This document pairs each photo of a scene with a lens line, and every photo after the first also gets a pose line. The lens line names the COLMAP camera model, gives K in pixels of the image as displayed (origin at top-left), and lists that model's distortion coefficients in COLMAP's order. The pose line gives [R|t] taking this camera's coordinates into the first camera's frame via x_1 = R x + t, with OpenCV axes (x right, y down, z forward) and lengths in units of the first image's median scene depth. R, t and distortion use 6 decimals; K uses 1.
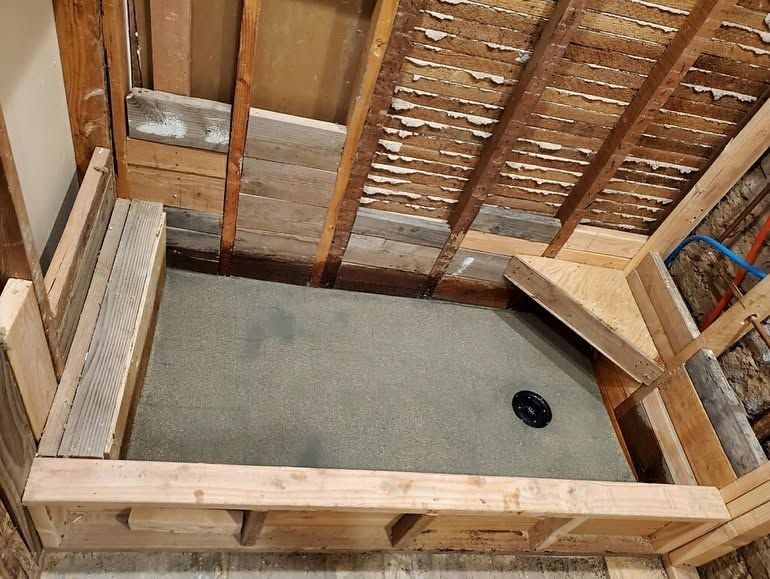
lens RADIAL K [[606.7, 0, 389.2], [0, 606.7, 290.5], [0, 0, 1]] dist [0.056342, -0.019473]
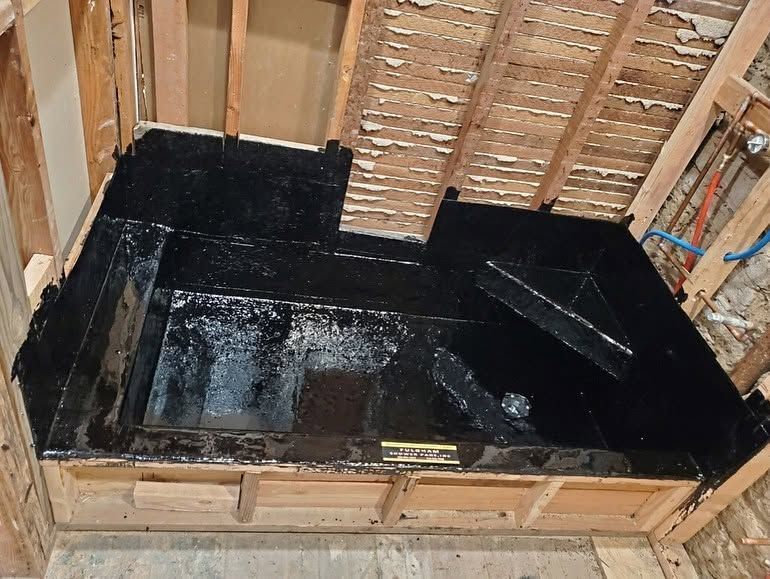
lens RADIAL K [[606.7, 0, 381.0], [0, 606.7, 287.7], [0, 0, 1]] dist [0.056342, -0.019473]
pose [[0.998366, -0.055034, -0.015377, 0.039315], [0.052284, 0.988373, -0.142780, 0.160068], [0.023056, 0.141742, 0.989635, -0.091533]]
